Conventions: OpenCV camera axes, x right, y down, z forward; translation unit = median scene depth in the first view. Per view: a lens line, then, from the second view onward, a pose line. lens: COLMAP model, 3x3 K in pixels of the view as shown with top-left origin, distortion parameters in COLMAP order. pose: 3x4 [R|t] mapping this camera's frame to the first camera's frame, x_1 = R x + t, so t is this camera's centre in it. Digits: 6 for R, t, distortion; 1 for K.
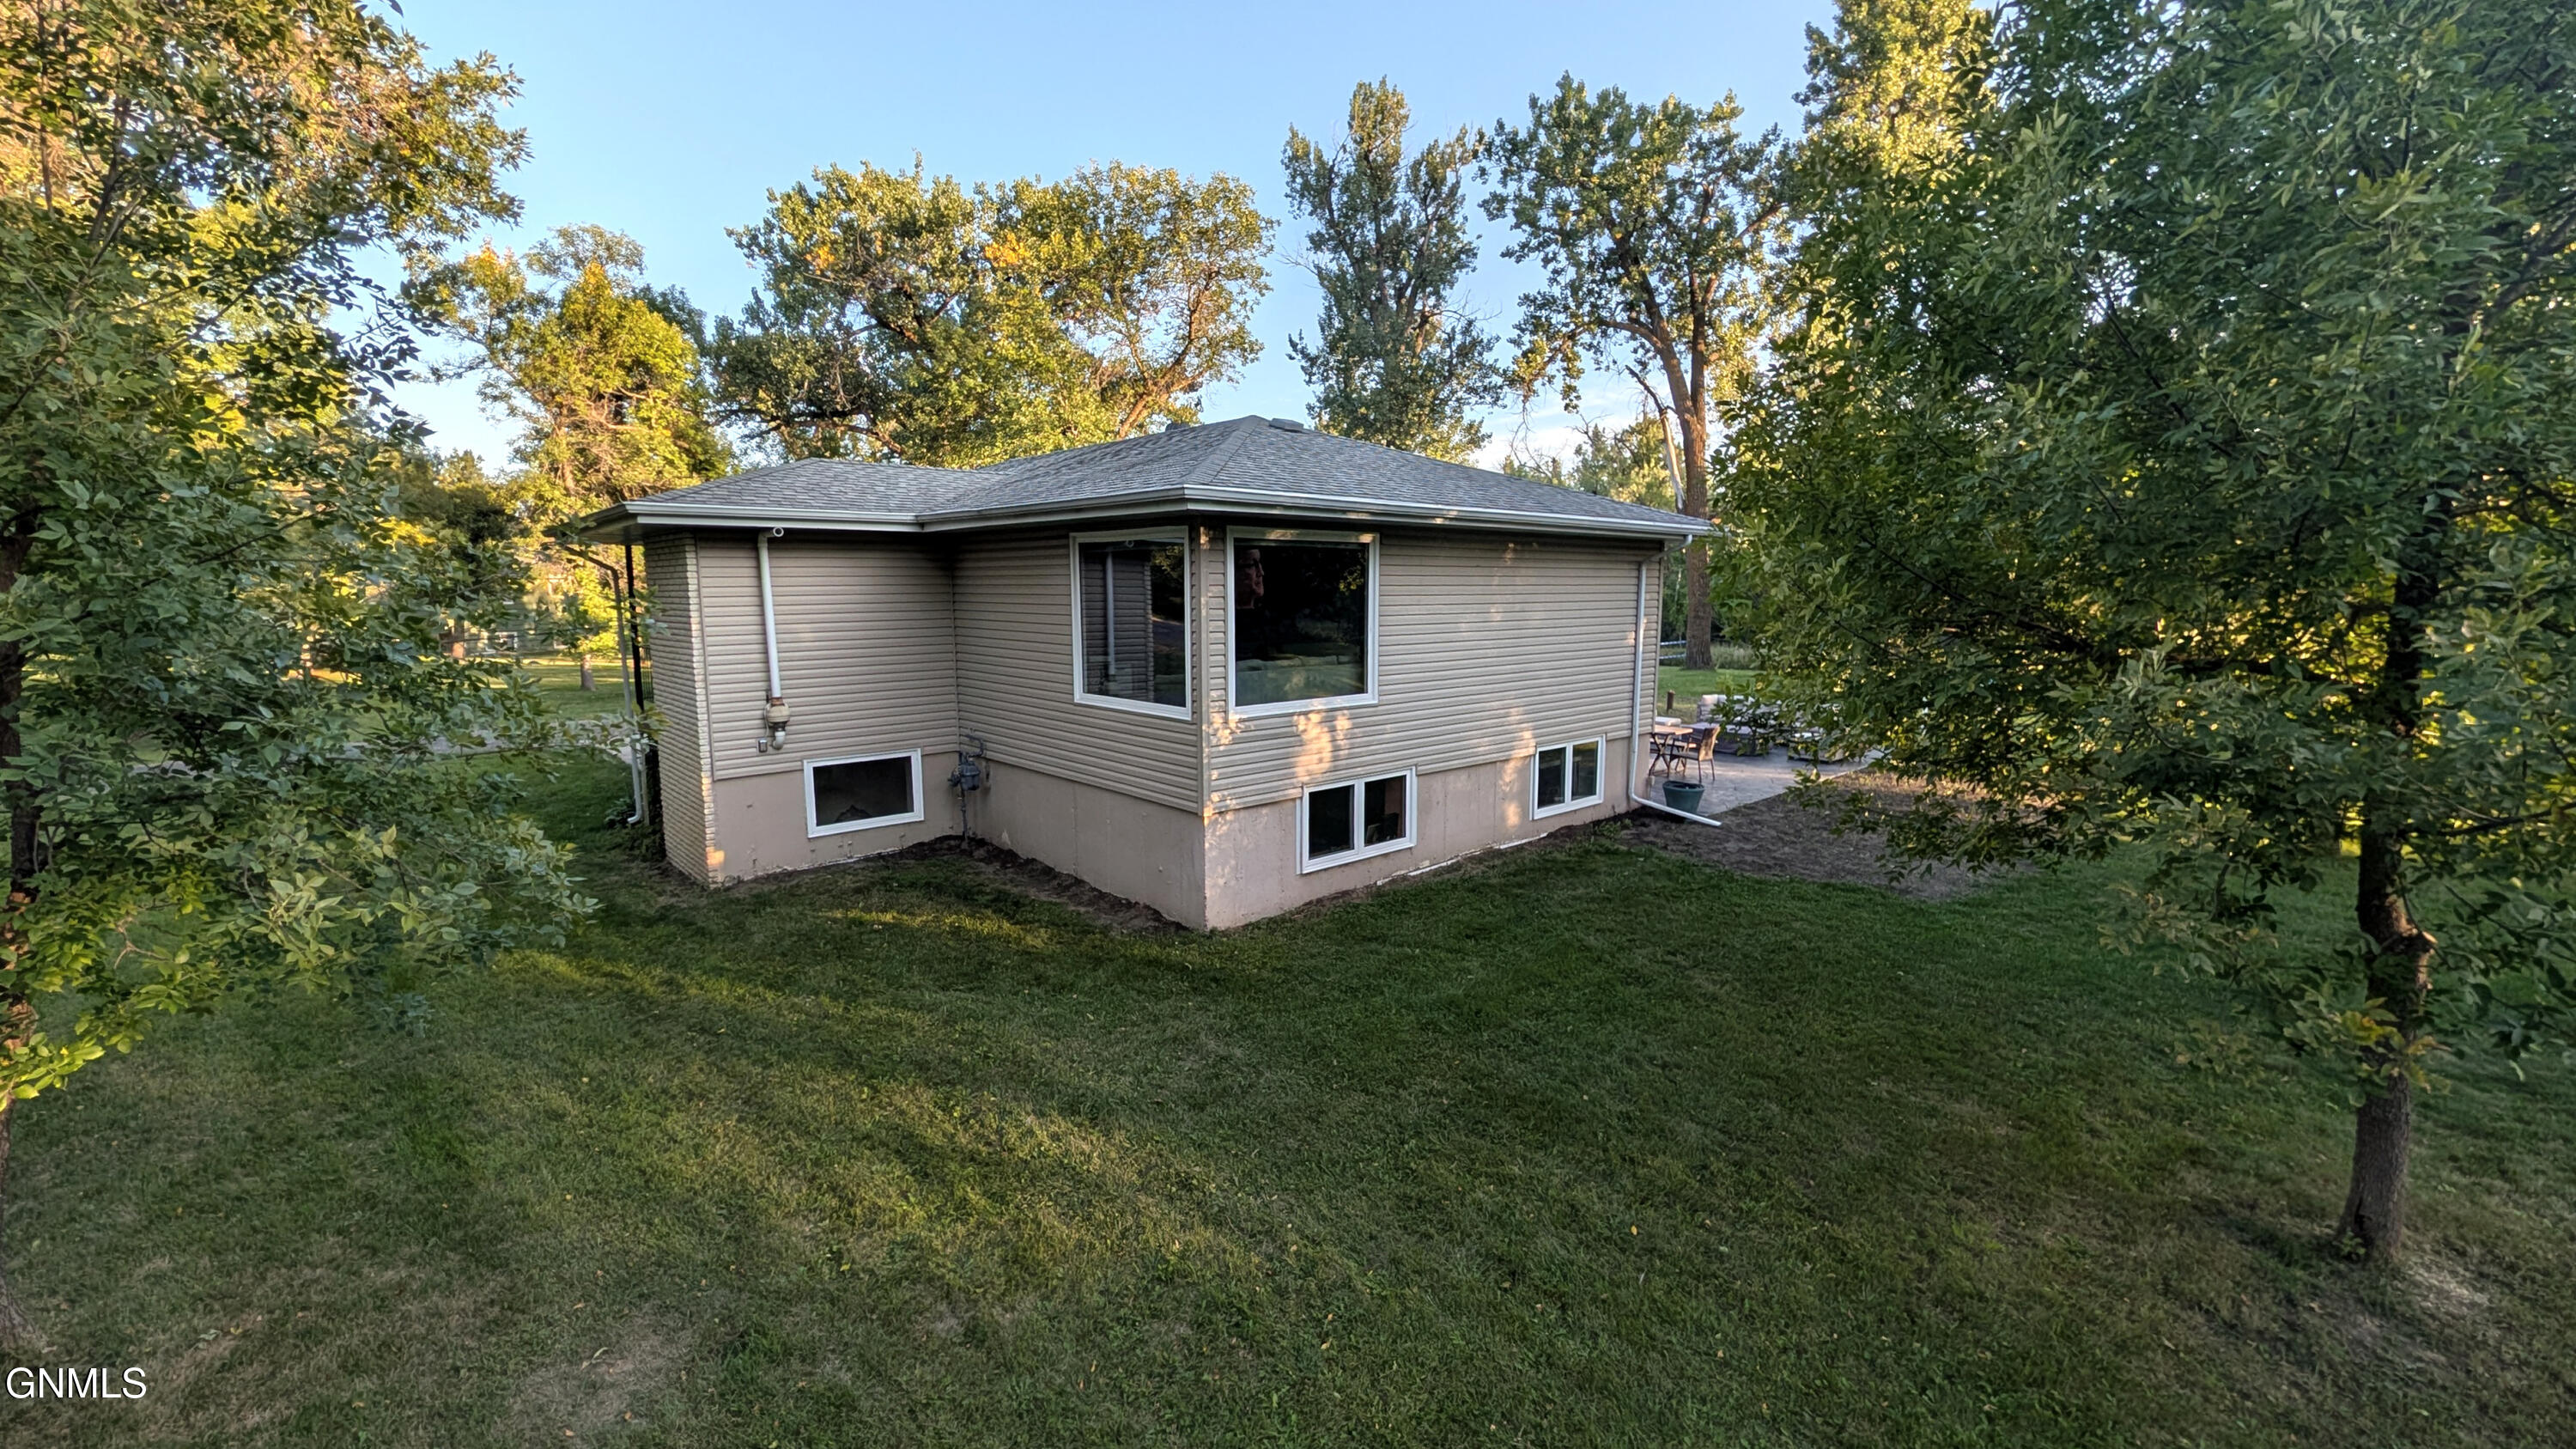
lens RADIAL K [[984.9, 0, 1283.4], [0, 984.9, 722.4], [0, 0, 1]] dist [0.000056, 0.000239]
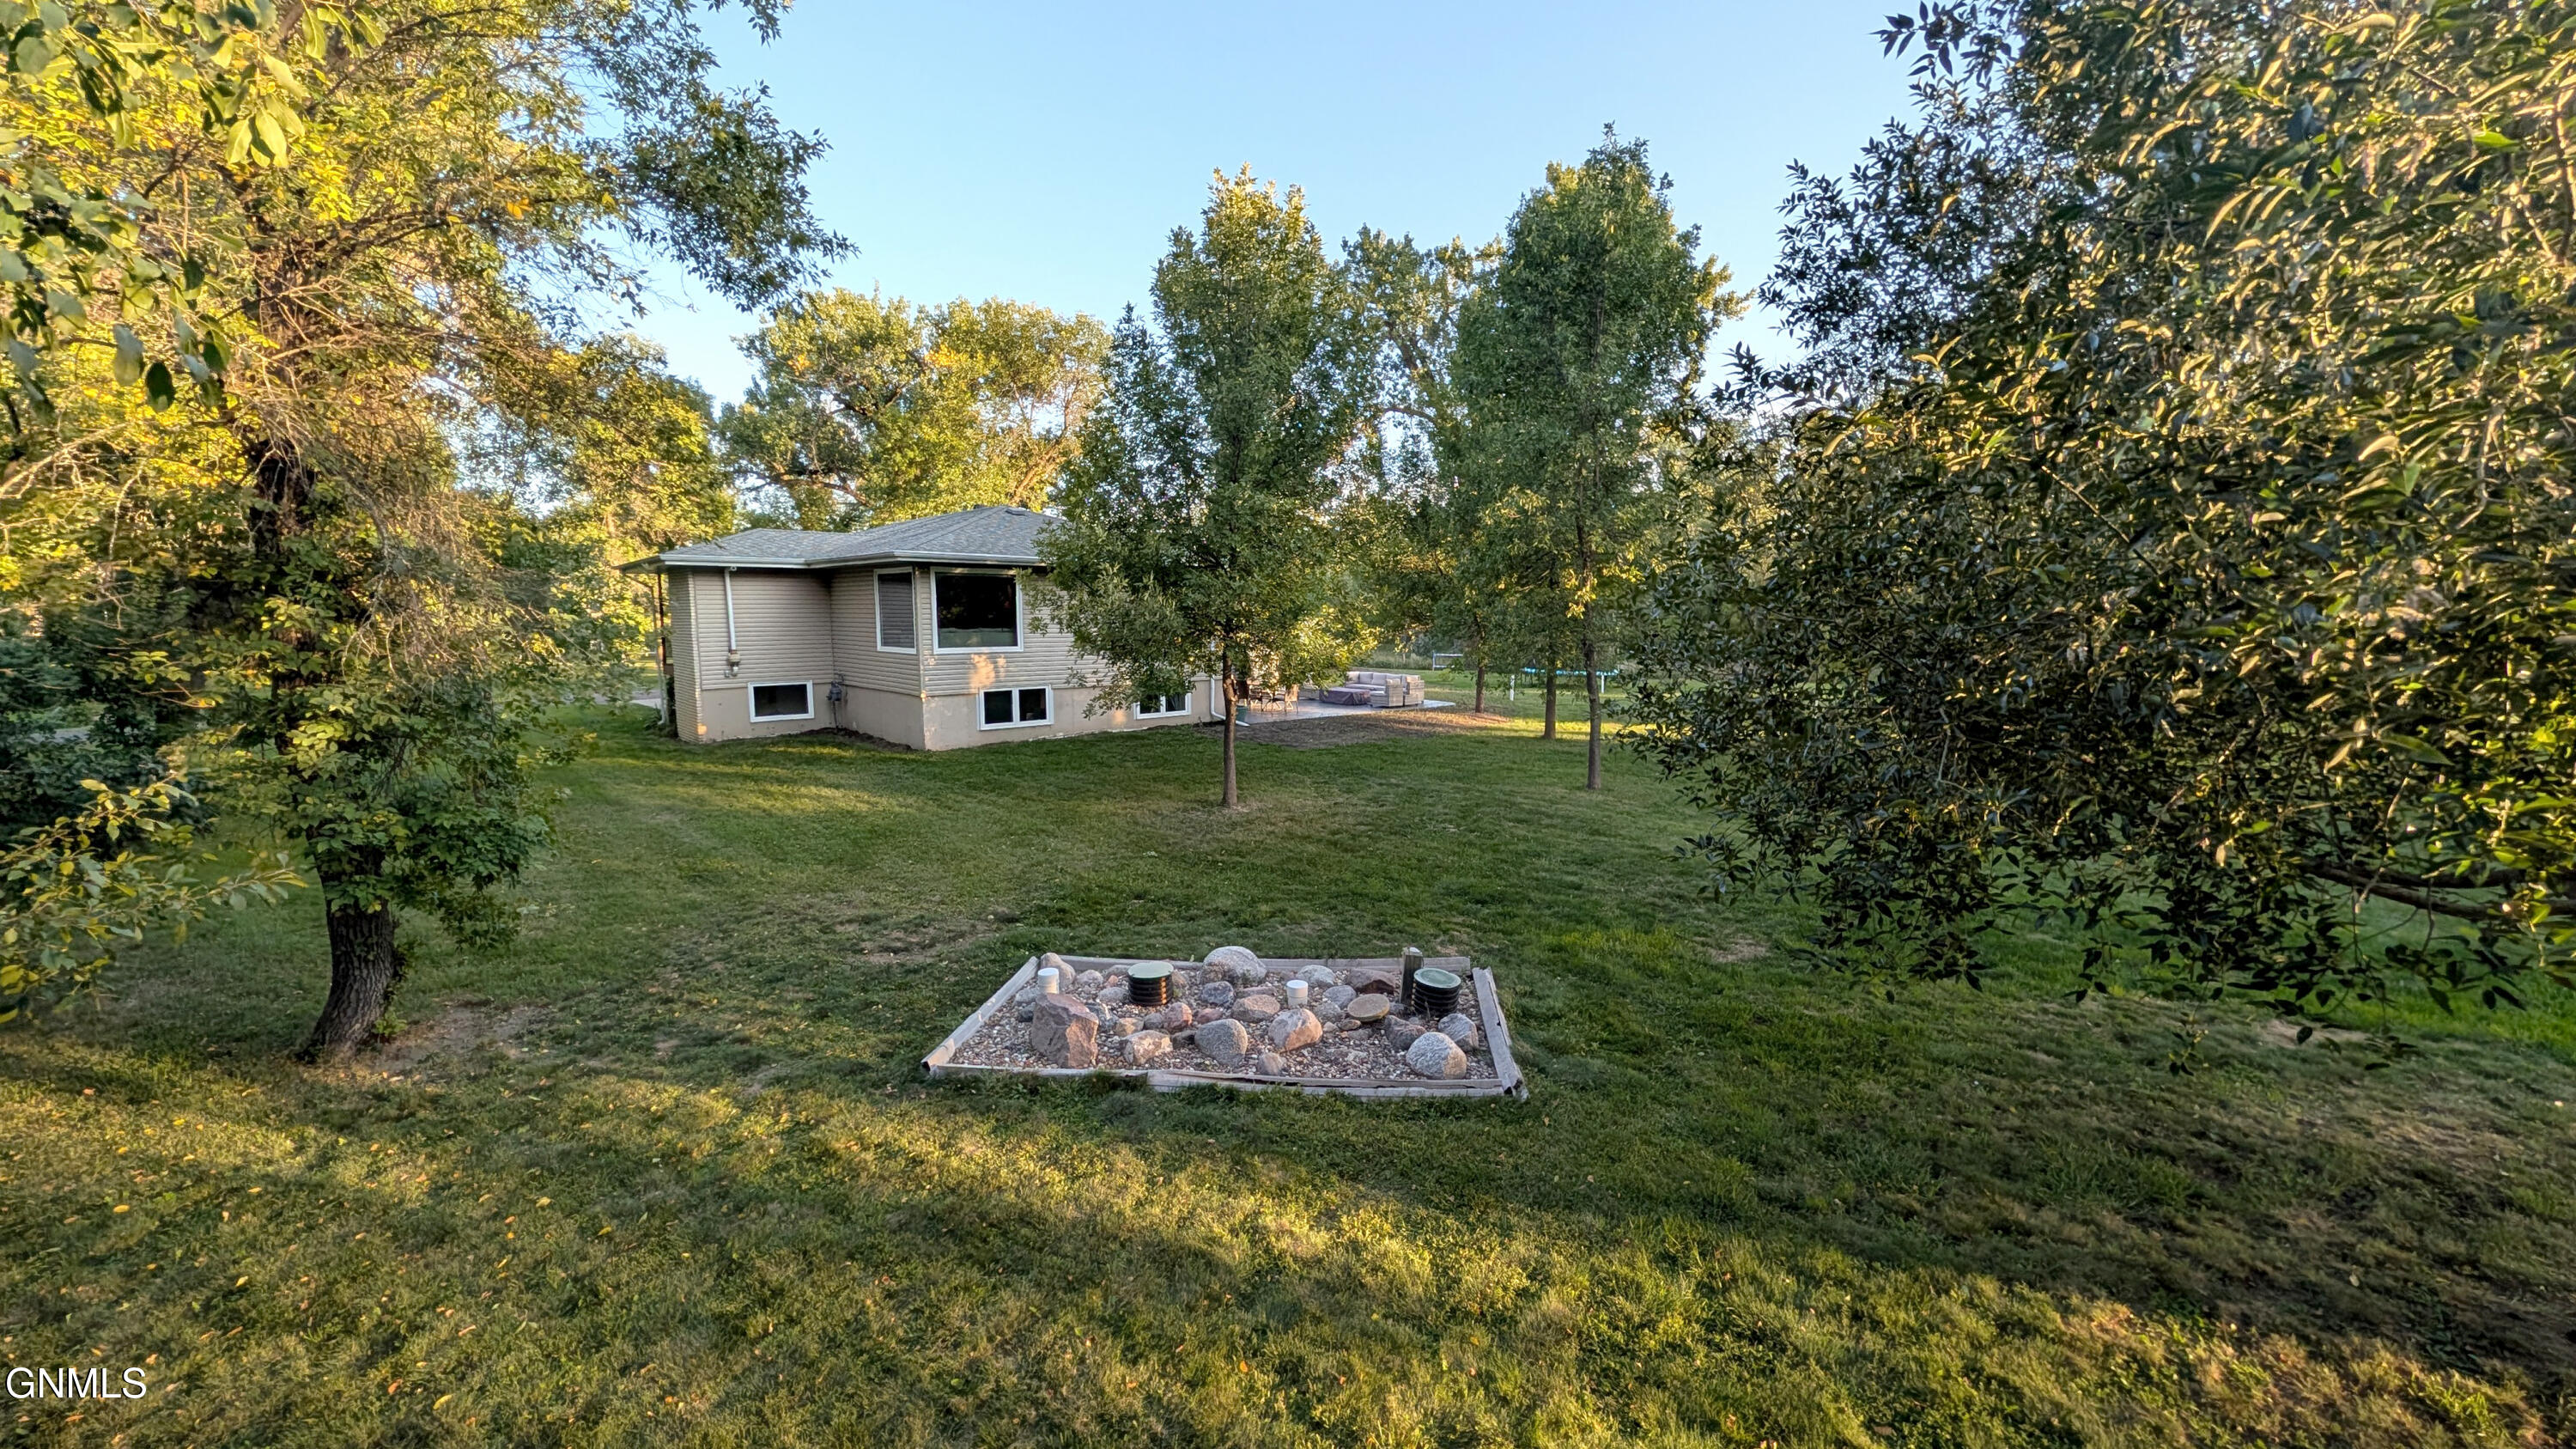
lens RADIAL K [[893.1, 0, 1256.1], [0, 893.1, 719.5], [0, 0, 1]] dist [-0.000043, 0.000028]
pose [[0.999919, 0.002819, 0.012378, 0.136963], [-0.002589, 0.999825, -0.018538, 0.038417], [-0.012428, 0.018505, 0.999752, -0.215816]]
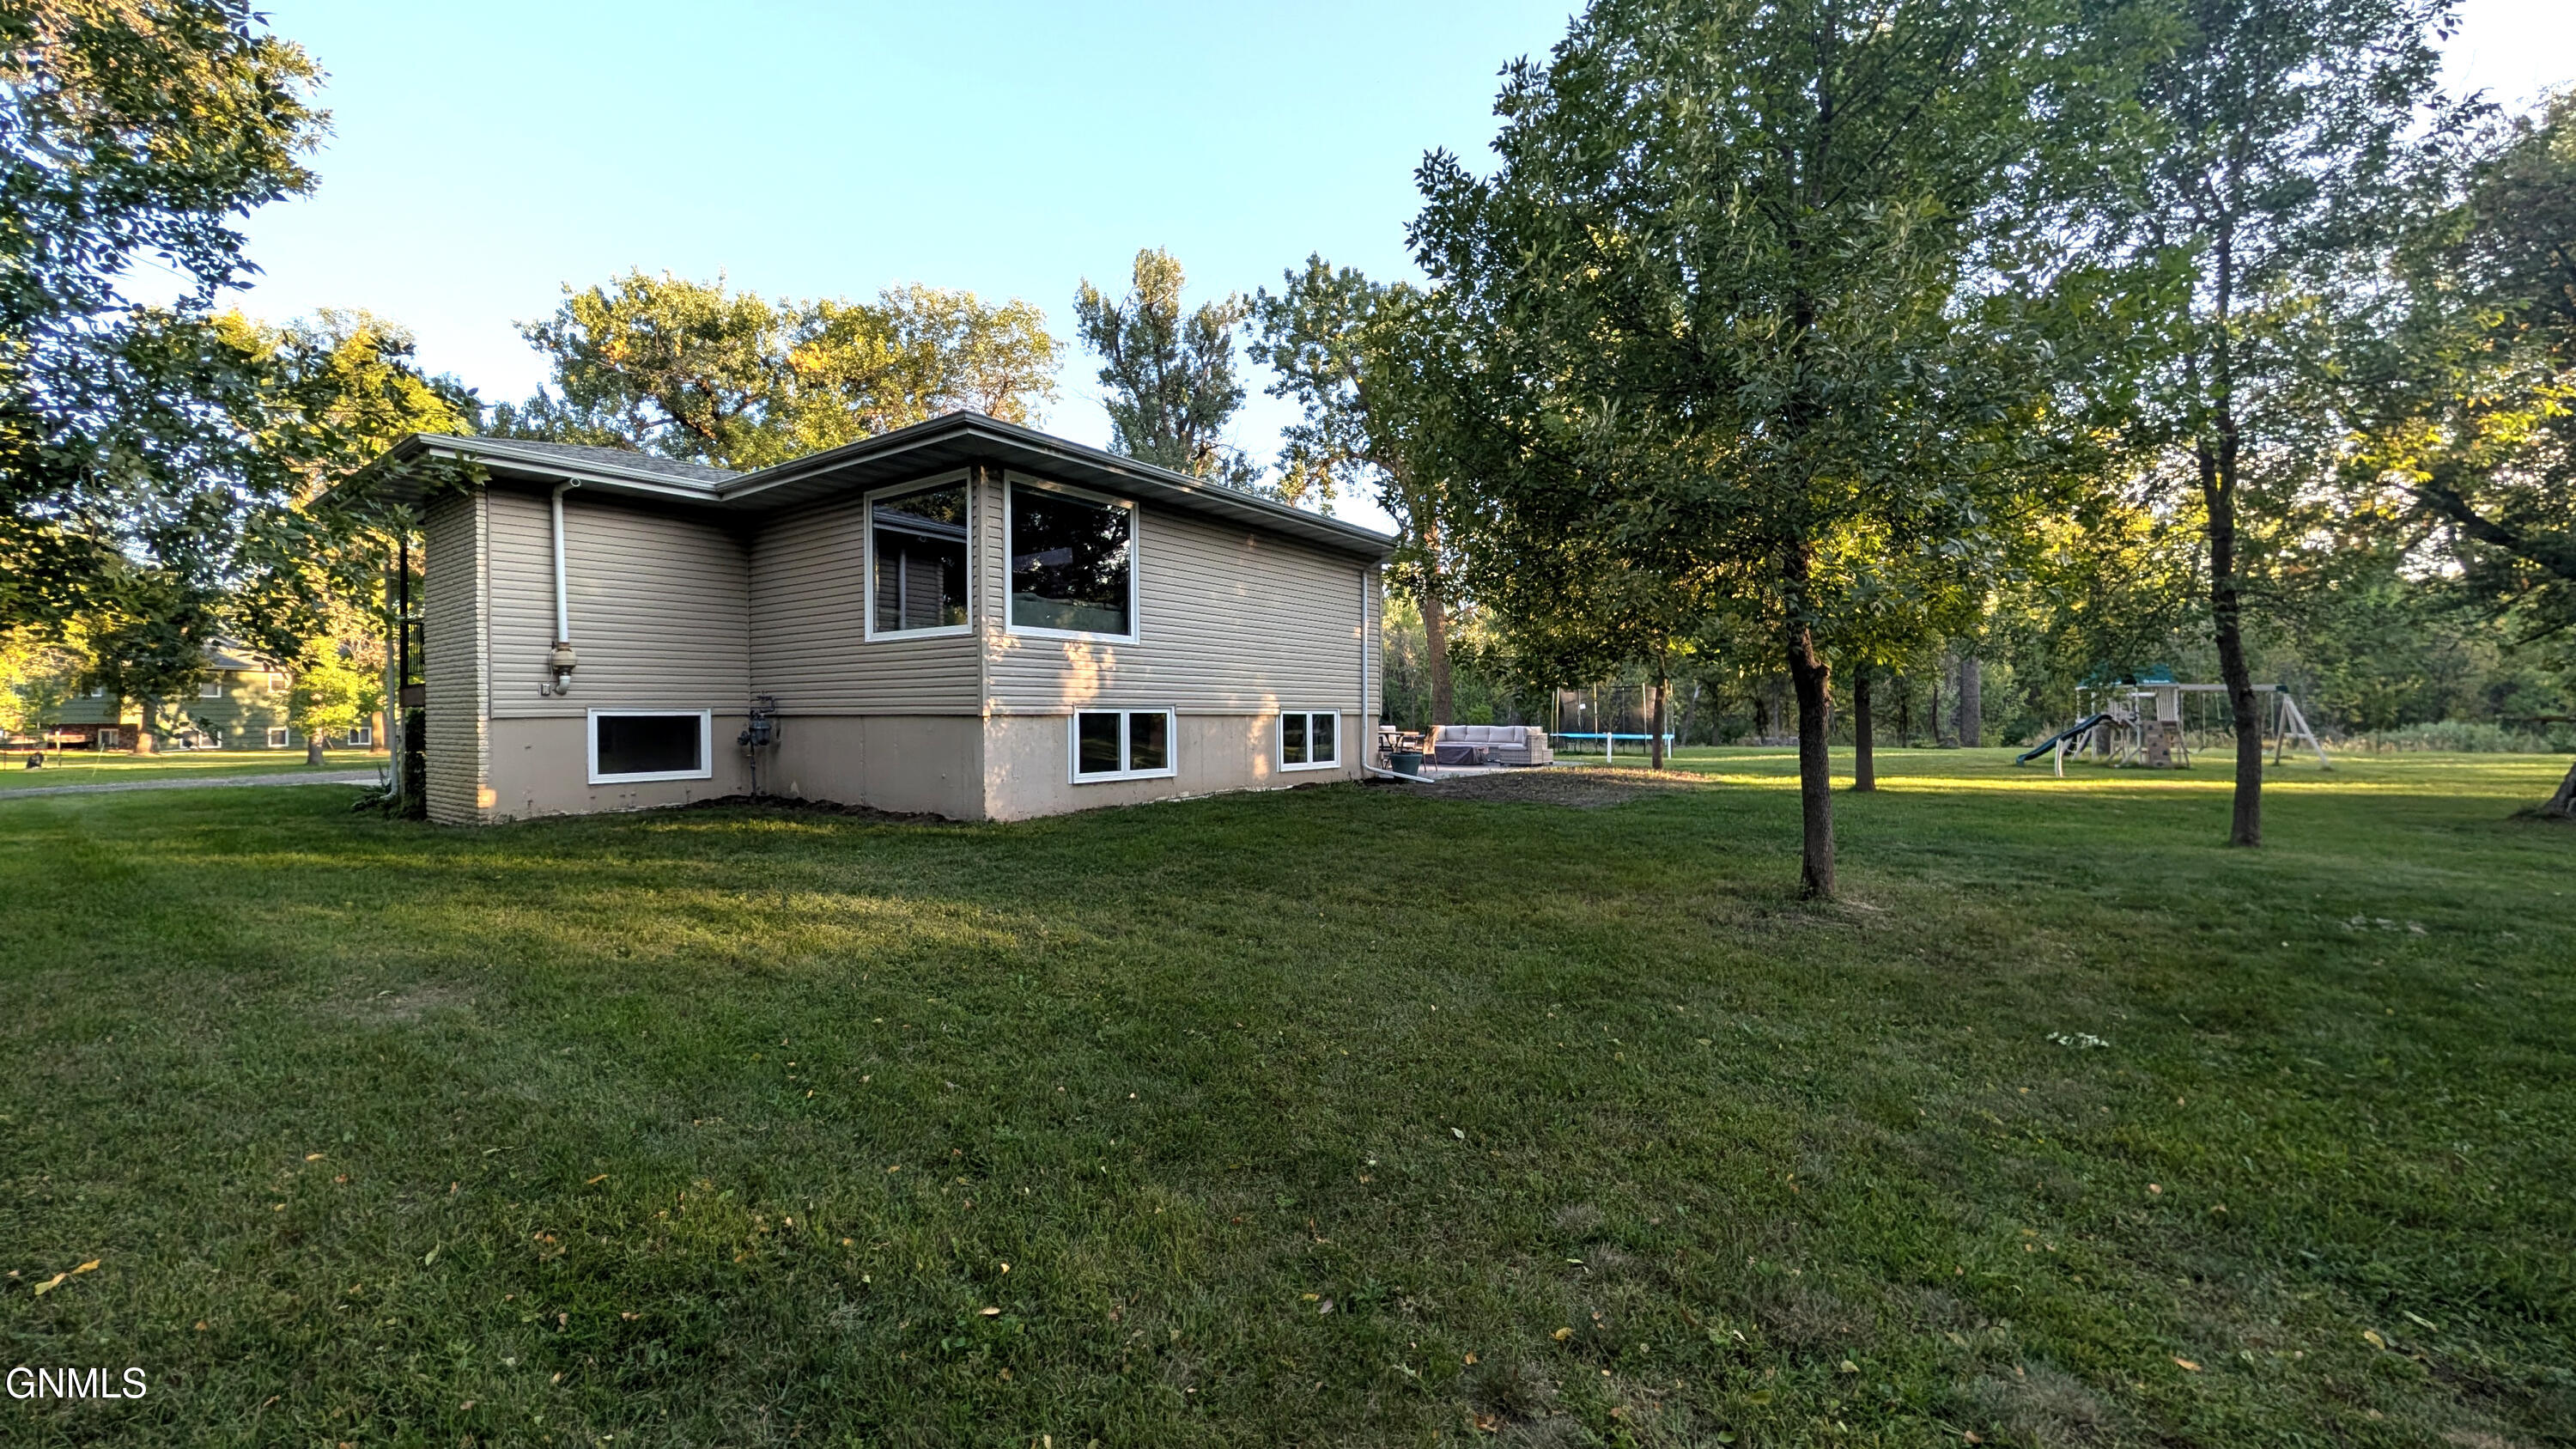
lens RADIAL K [[926.8, 0, 1258.2], [0, 926.8, 732.6], [0, 0, 1]] dist [0.000644, 0.000046]
pose [[0.982433, -0.005719, 0.186527, 0.006821], [0.027480, 0.993068, -0.114284, 0.052327], [-0.184581, 0.117402, 0.975780, -0.022401]]
